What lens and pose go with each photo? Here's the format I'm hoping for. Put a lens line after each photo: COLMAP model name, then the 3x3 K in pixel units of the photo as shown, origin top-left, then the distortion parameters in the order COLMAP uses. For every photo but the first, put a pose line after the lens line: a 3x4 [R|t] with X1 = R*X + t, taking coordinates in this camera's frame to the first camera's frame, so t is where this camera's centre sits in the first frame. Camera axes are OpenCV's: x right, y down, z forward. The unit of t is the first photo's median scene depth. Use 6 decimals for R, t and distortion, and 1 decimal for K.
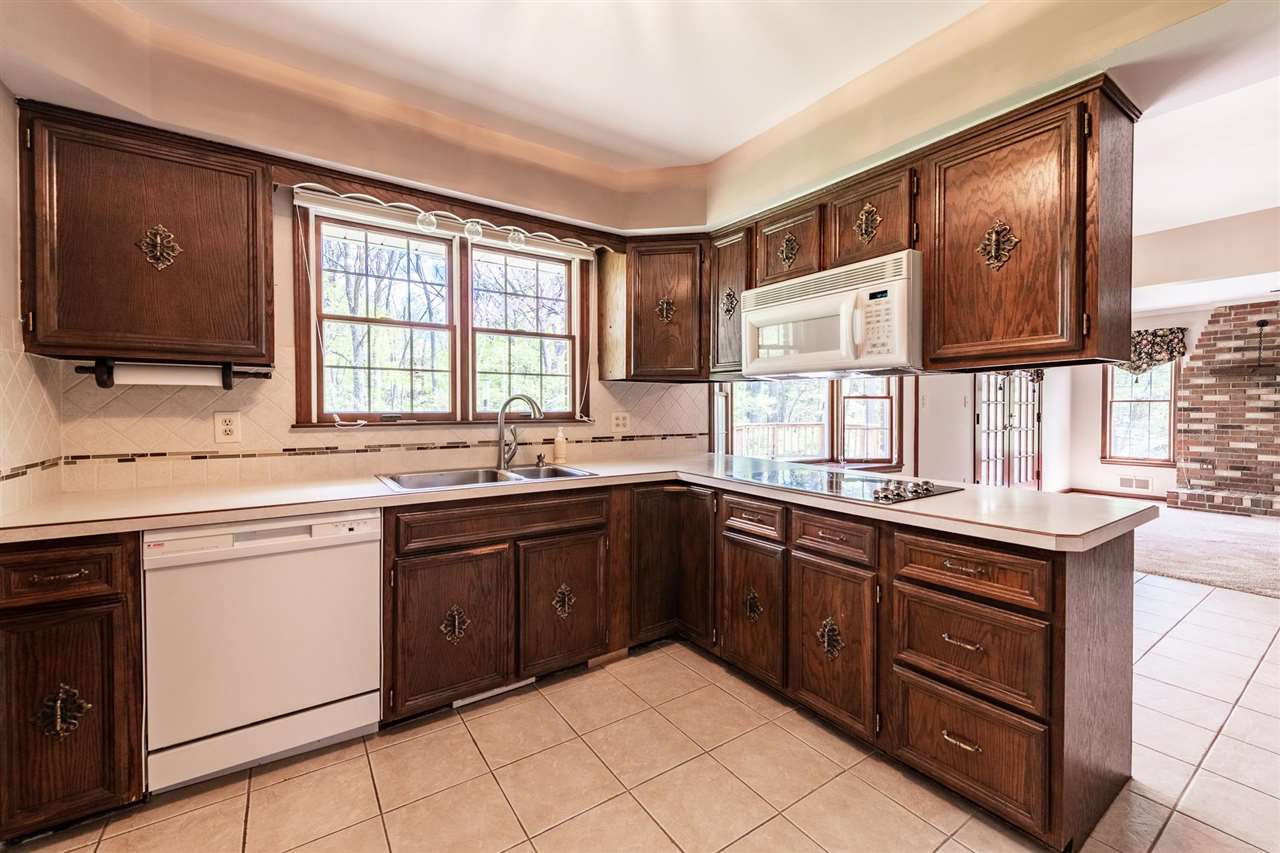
lens RADIAL K [[508.4, 0, 637.7], [0, 508.4, 416.5], [0, 0, 1]] dist [0.000576, -0.000034]
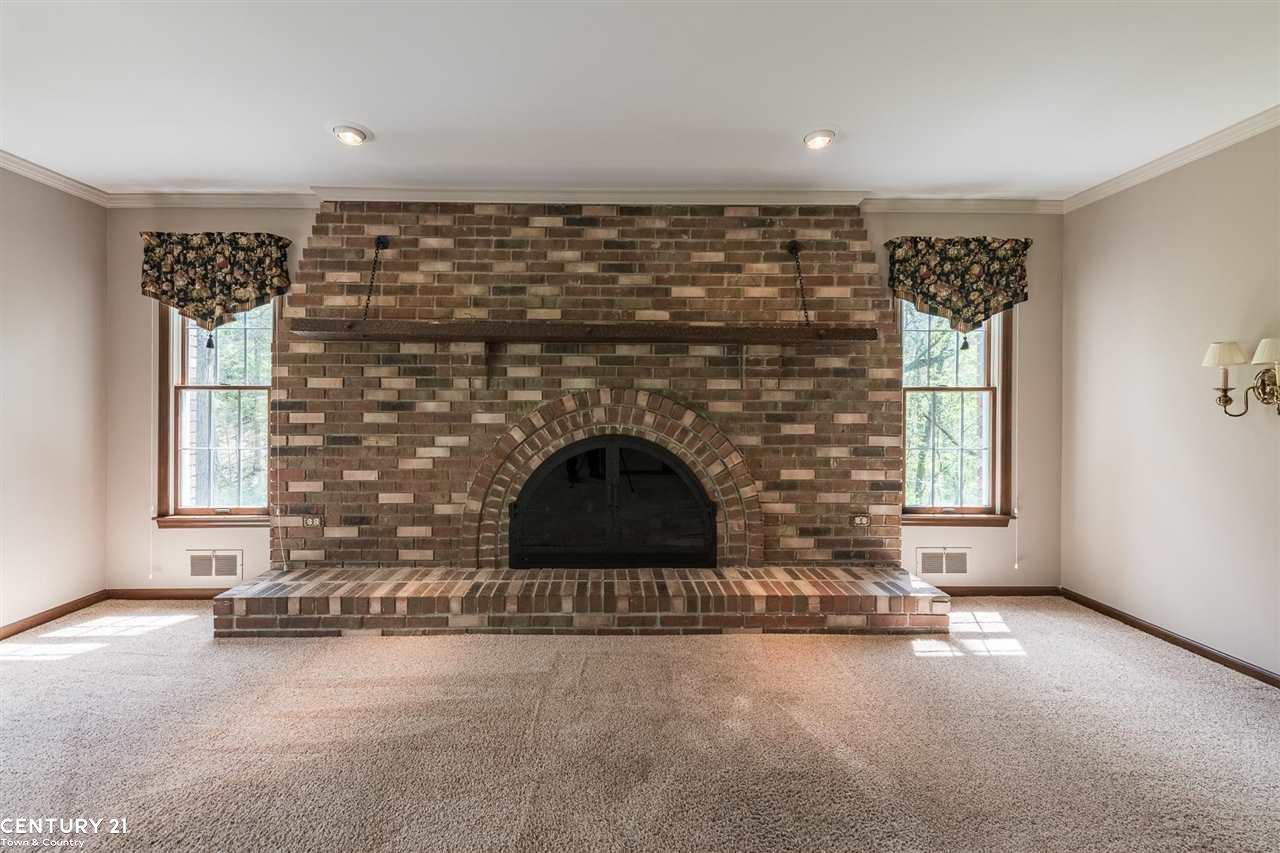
lens RADIAL K [[508.4, 0, 637.7], [0, 508.4, 416.5], [0, 0, 1]] dist [0.000576, -0.000034]
pose [[0.547835, -0.004572, 0.836574, 0.921755], [0.006930, 0.999976, 0.000926, -0.001951], [-0.836558, 0.005291, 0.547853, 0.487423]]
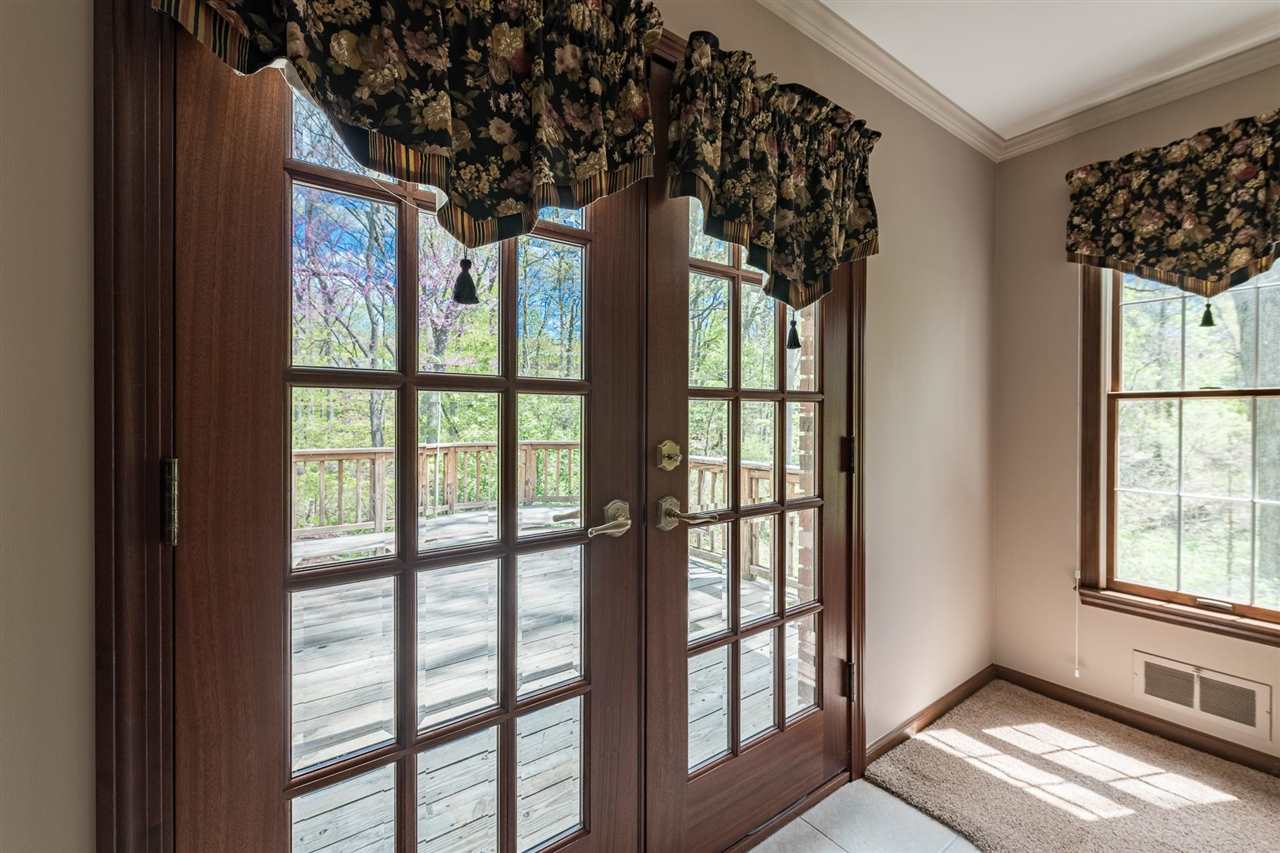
lens RADIAL K [[525.5, 0, 640.2], [0, 525.5, 419.8], [0, 0, 1]] dist [-0.000746, -0.000267]
pose [[0.999311, -0.000833, 0.037097, 0.764753], [0.001019, 0.999987, -0.004991, -0.017129], [-0.037092, 0.005026, 0.999299, 0.836257]]
